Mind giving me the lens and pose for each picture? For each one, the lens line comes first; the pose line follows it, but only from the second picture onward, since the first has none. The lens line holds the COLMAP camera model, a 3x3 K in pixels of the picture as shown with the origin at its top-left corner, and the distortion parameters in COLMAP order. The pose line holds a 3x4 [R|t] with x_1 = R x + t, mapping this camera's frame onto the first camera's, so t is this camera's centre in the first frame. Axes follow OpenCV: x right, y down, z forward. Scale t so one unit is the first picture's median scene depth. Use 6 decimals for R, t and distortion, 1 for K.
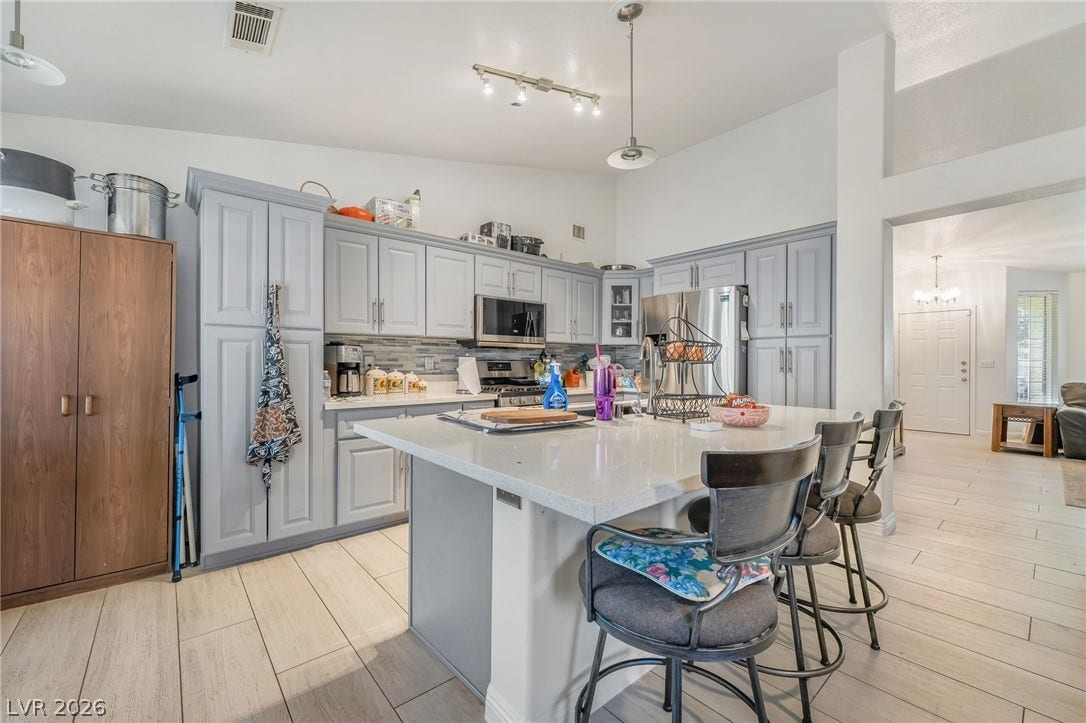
lens RADIAL K [[442.0, 0, 543.0], [0, 442.0, 361.5], [0, 0, 1]] dist [-0.001290, 0.000020]
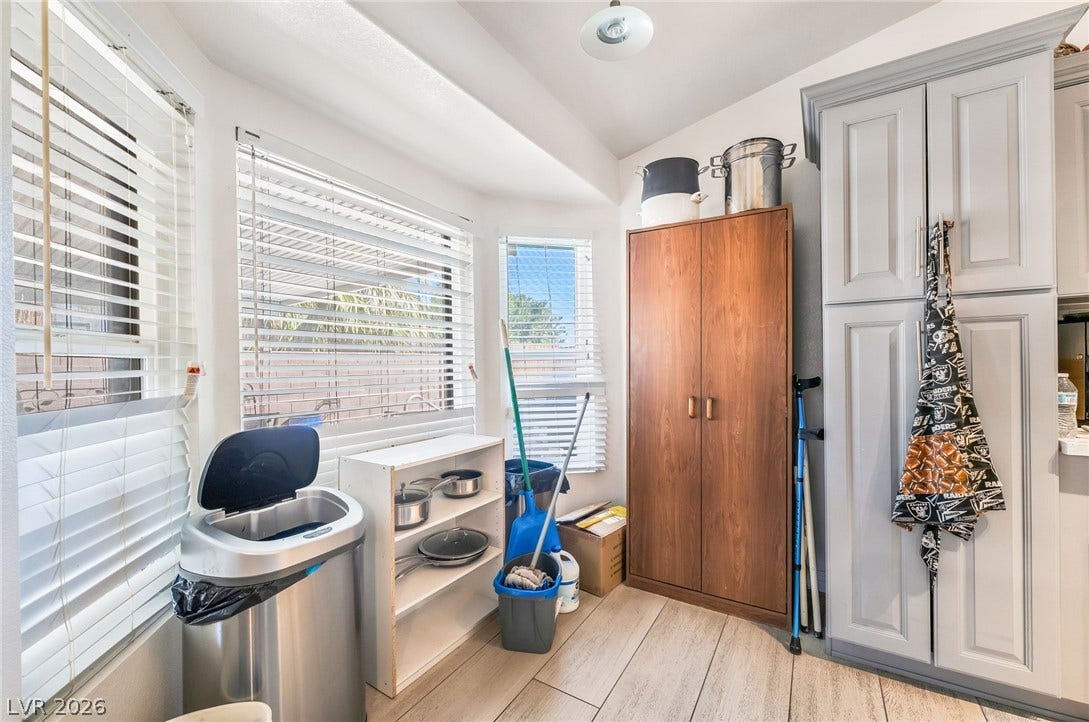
lens RADIAL K [[439.8, 0, 541.5], [0, 439.8, 368.1], [0, 0, 1]] dist [-0.001007, 0.000138]
pose [[0.301213, -0.000119, -0.953557, -0.224857], [0.018668, 0.999809, 0.005772, 0.002045], [0.953374, -0.019539, 0.301157, 0.338503]]
